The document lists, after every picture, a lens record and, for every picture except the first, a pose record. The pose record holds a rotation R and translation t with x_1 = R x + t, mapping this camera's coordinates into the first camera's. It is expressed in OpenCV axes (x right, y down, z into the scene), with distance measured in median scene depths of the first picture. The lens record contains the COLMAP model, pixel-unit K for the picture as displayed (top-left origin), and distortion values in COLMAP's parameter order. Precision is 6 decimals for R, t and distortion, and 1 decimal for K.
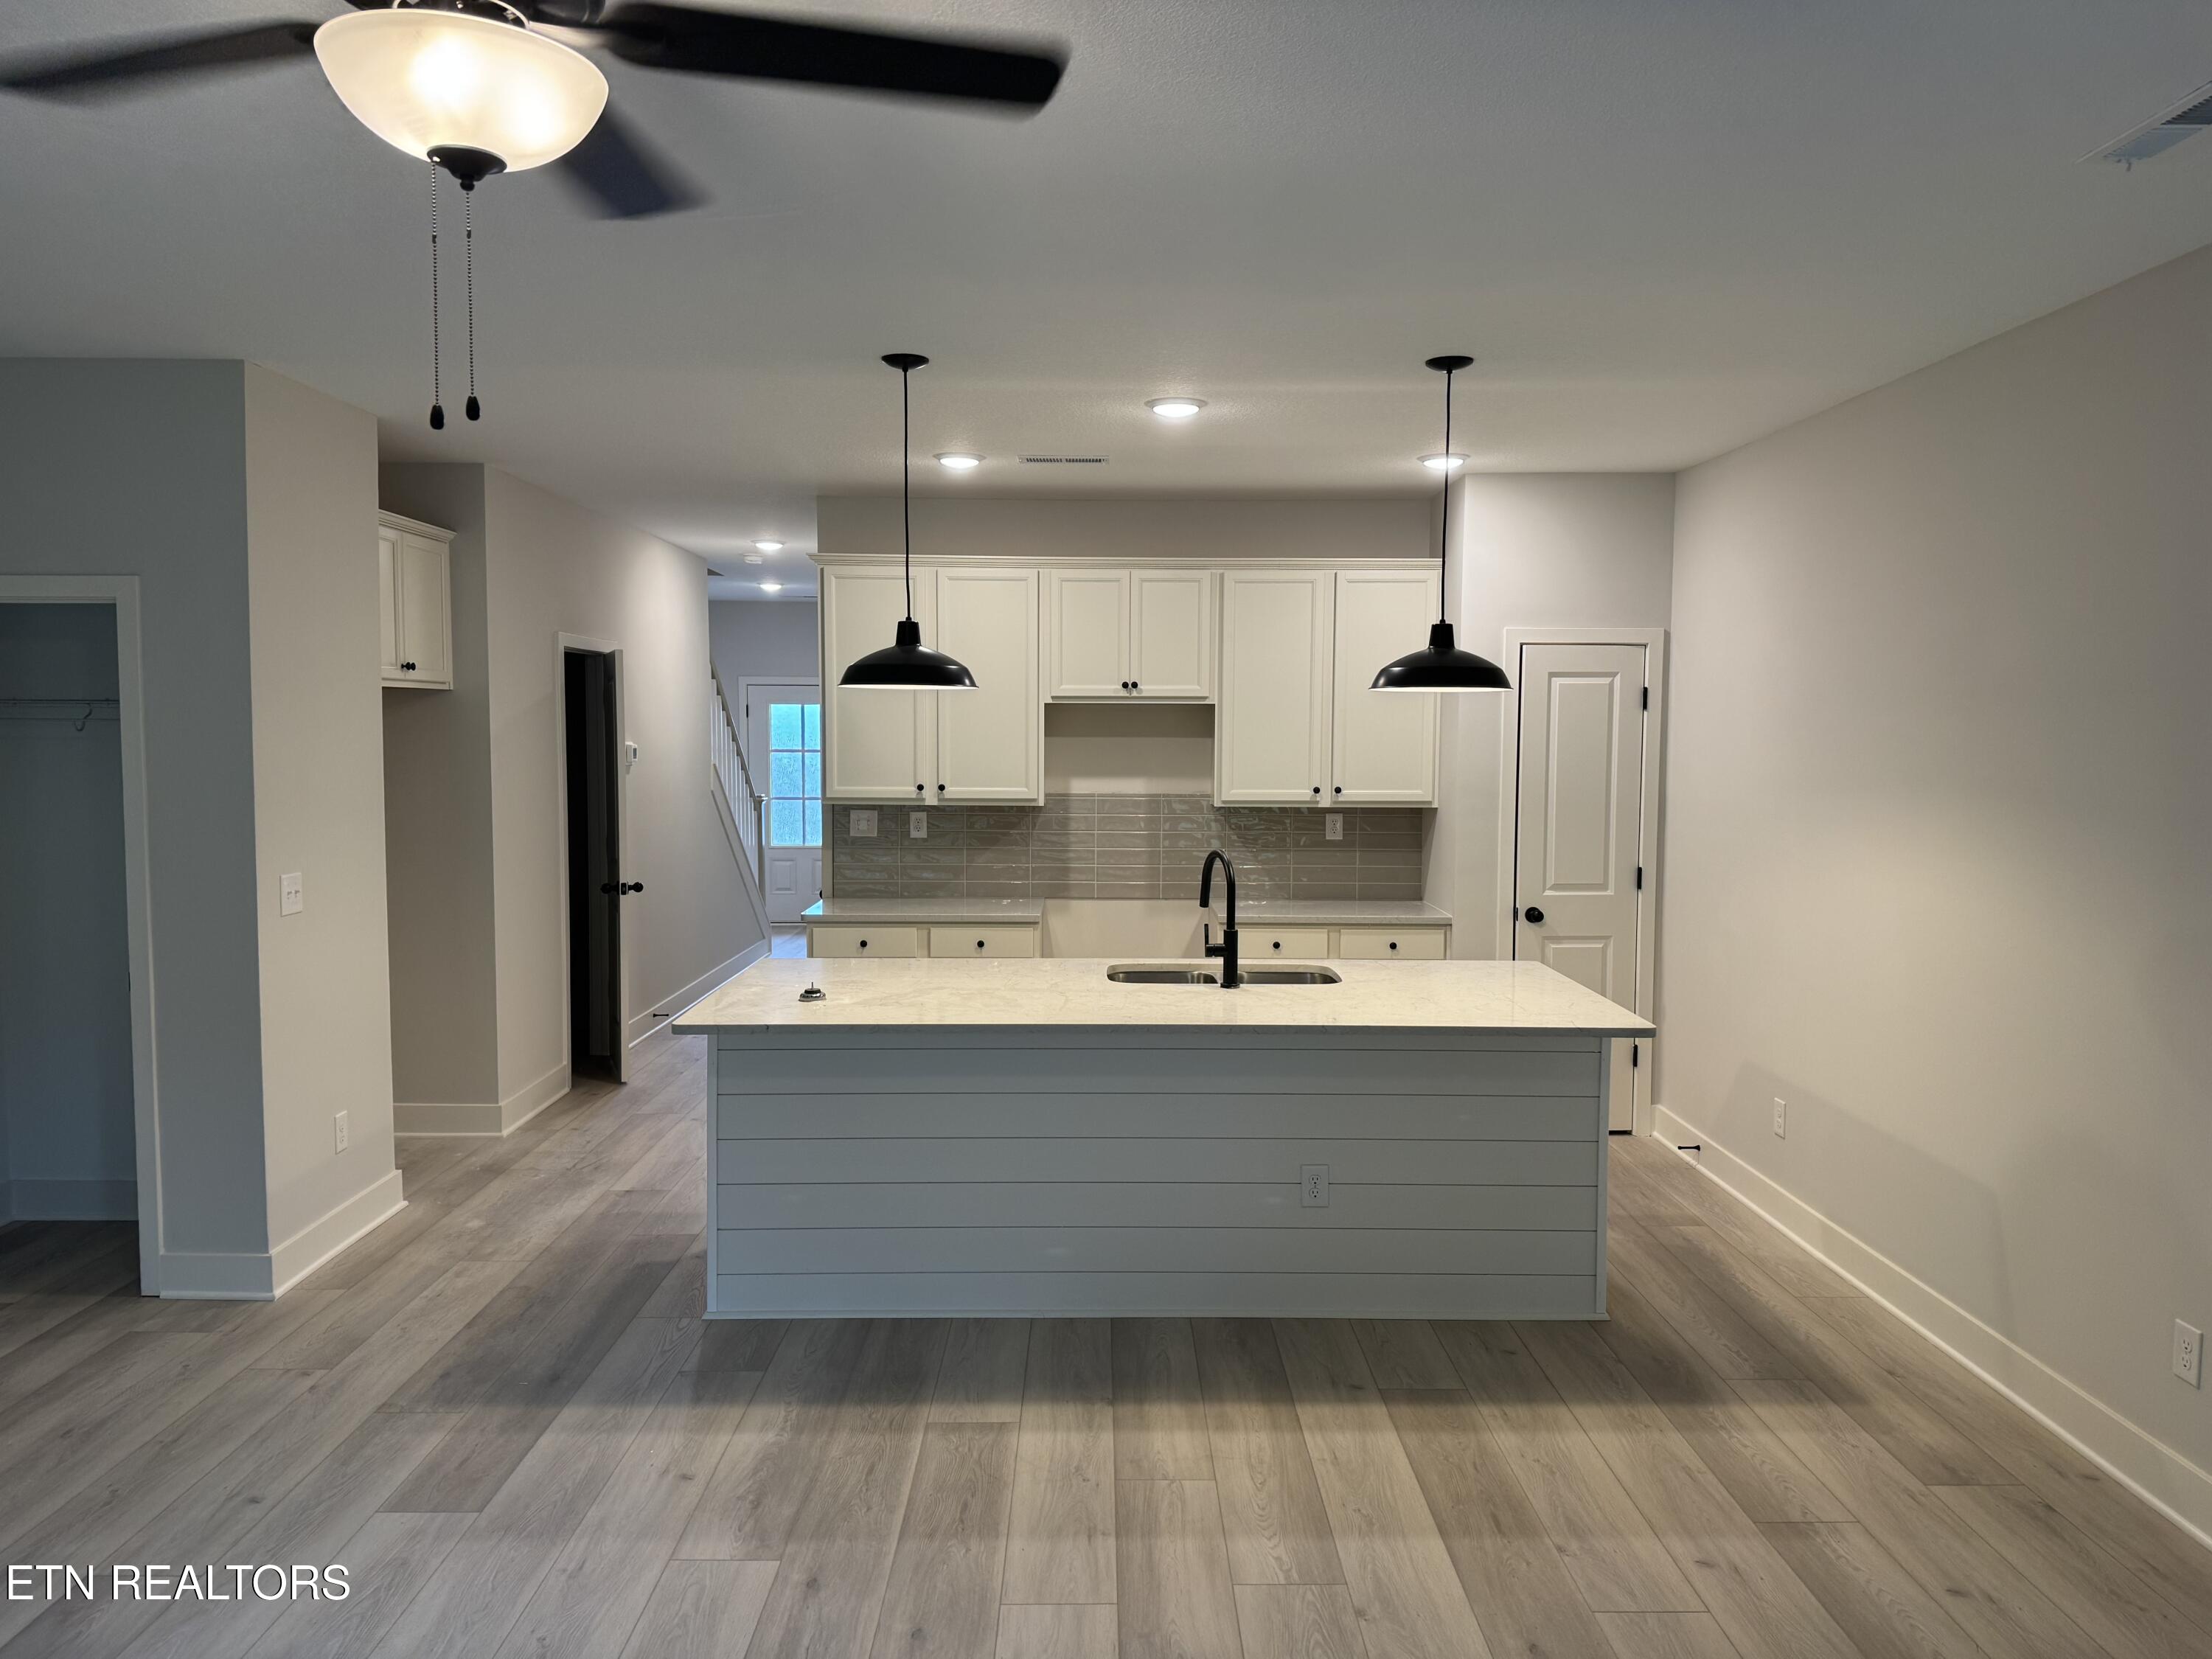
lens RADIAL K [[1605.5, 0, 1109.7], [0, 1605.5, 824.0], [0, 0, 1]] dist [0.015661, 0.008250]
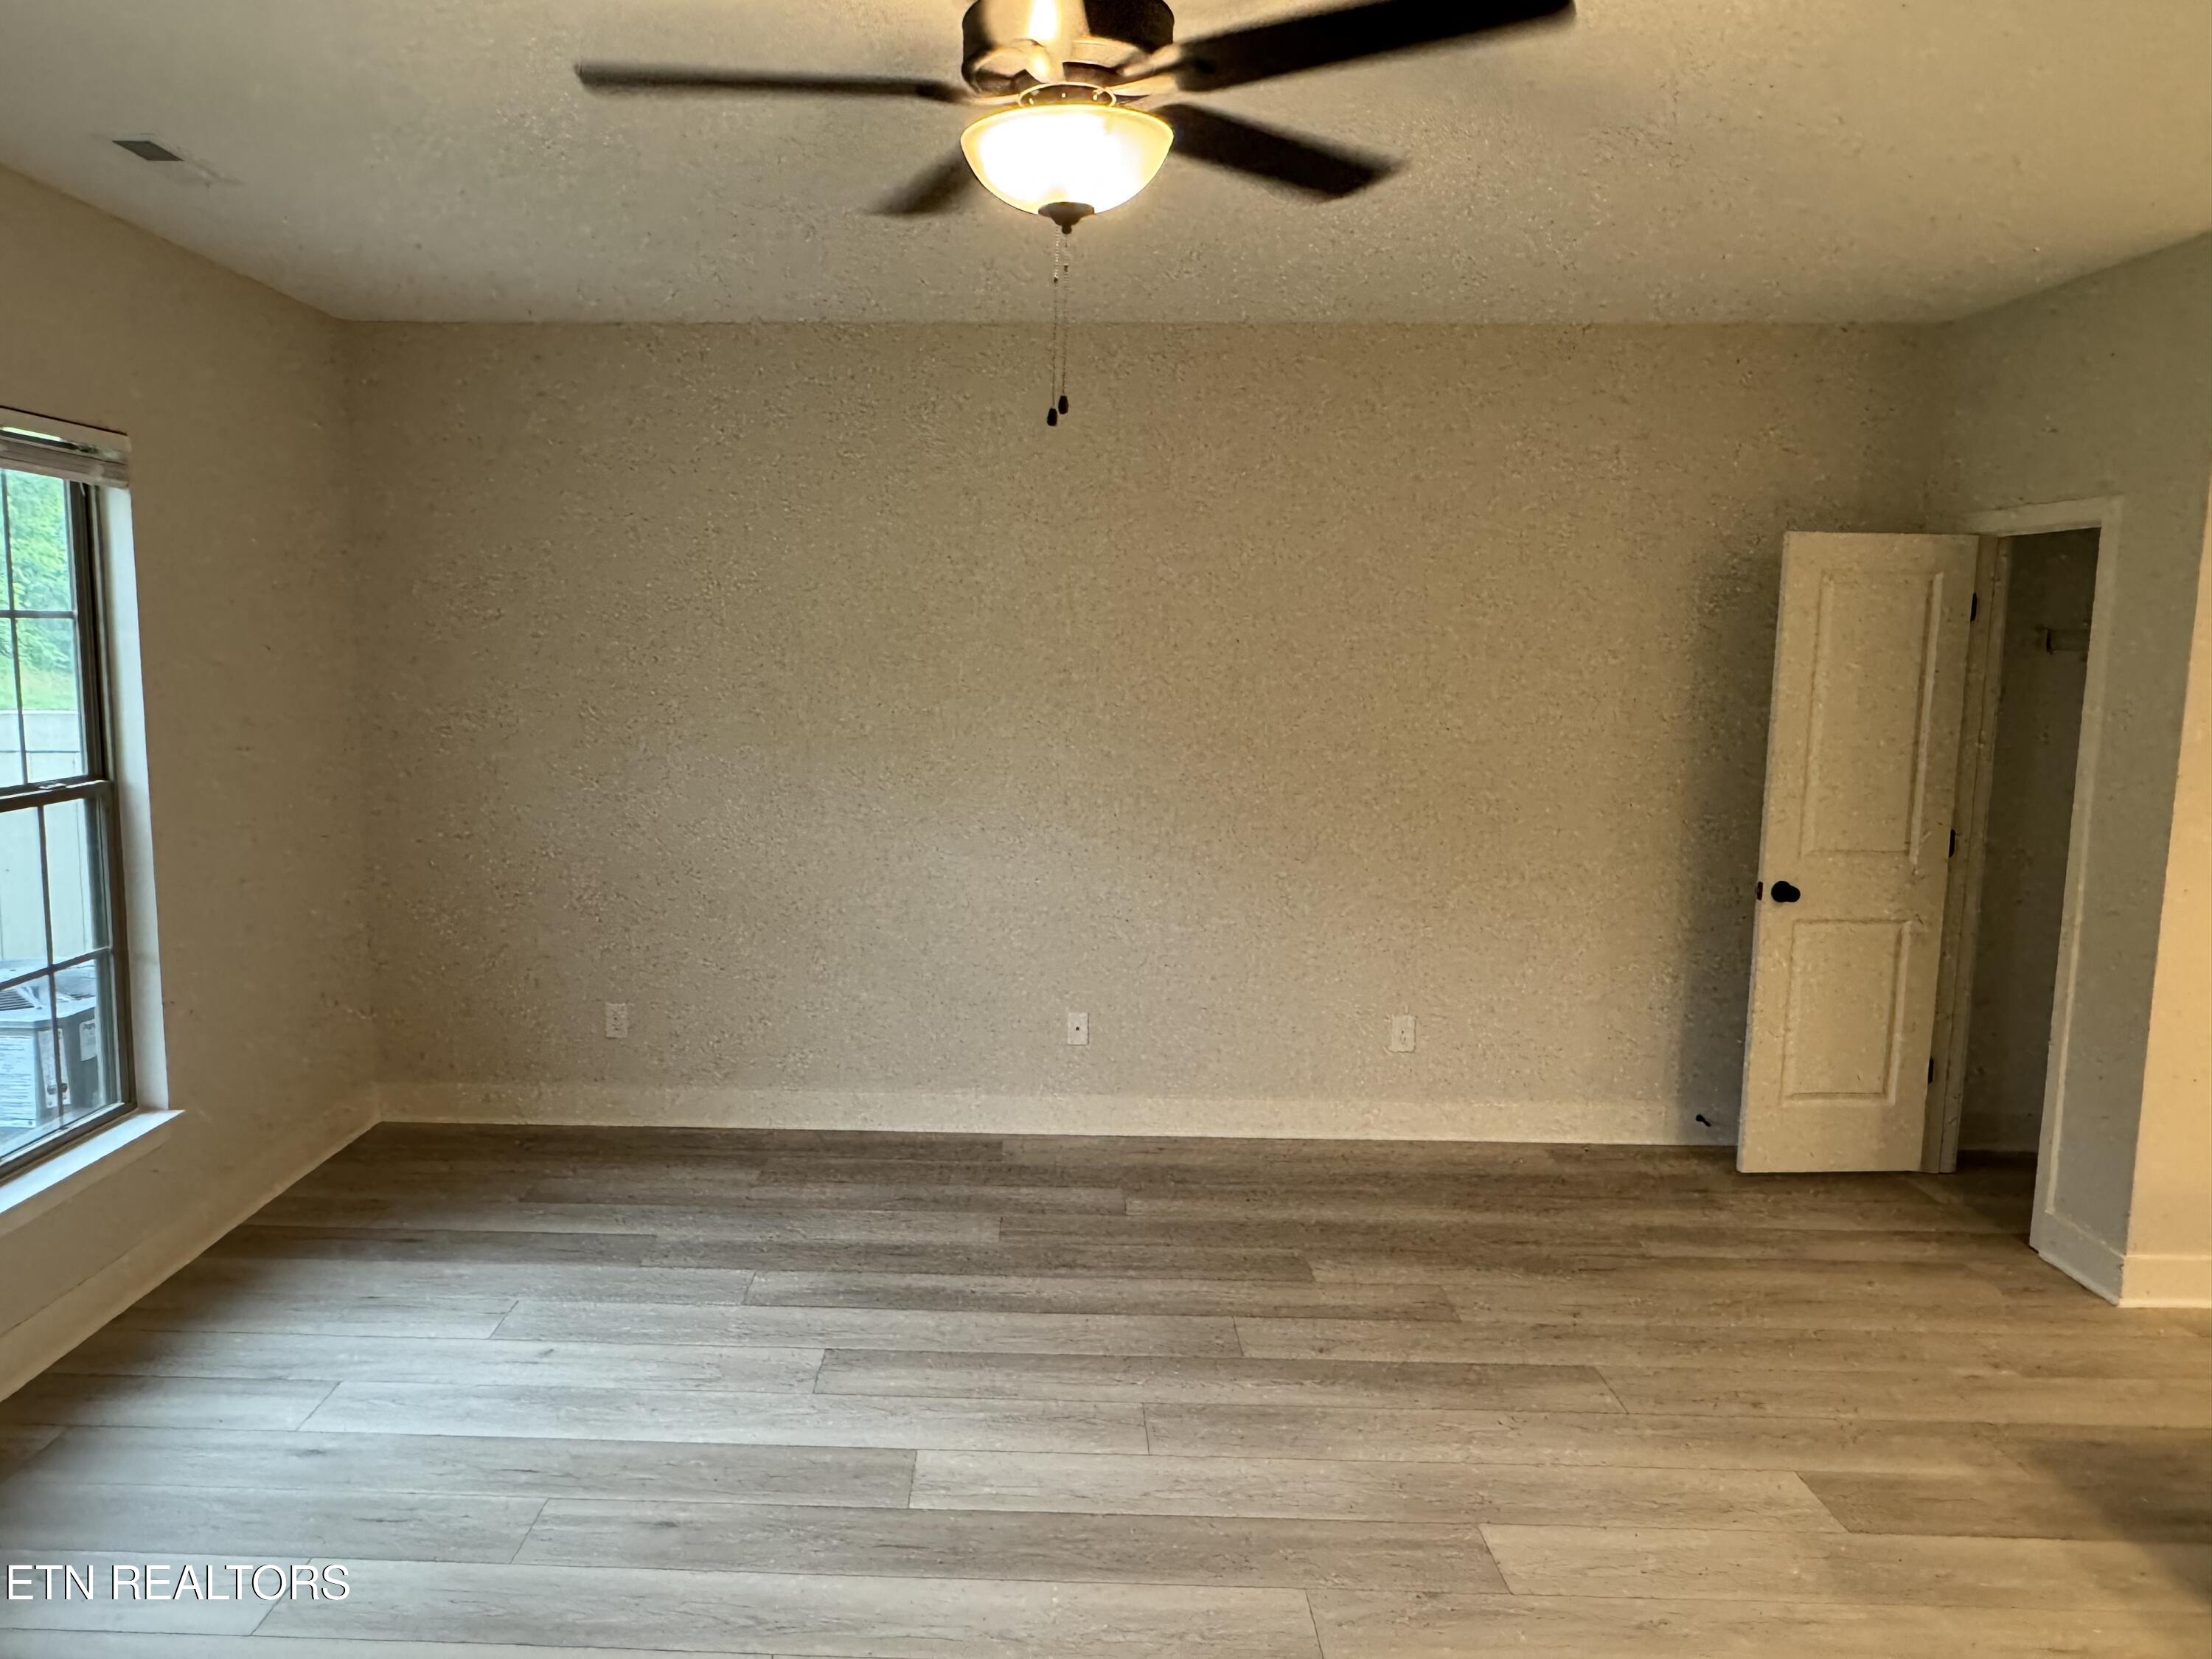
lens RADIAL K [[1578.9, 0, 1021.8], [0, 1578.9, 863.3], [0, 0, 1]] dist [0.090181, -0.004855]
pose [[-0.029253, 0.132506, -0.990750, 0.415552], [-0.070011, 0.988469, 0.134268, -0.030179], [0.997117, 0.073291, -0.019639, 0.452780]]
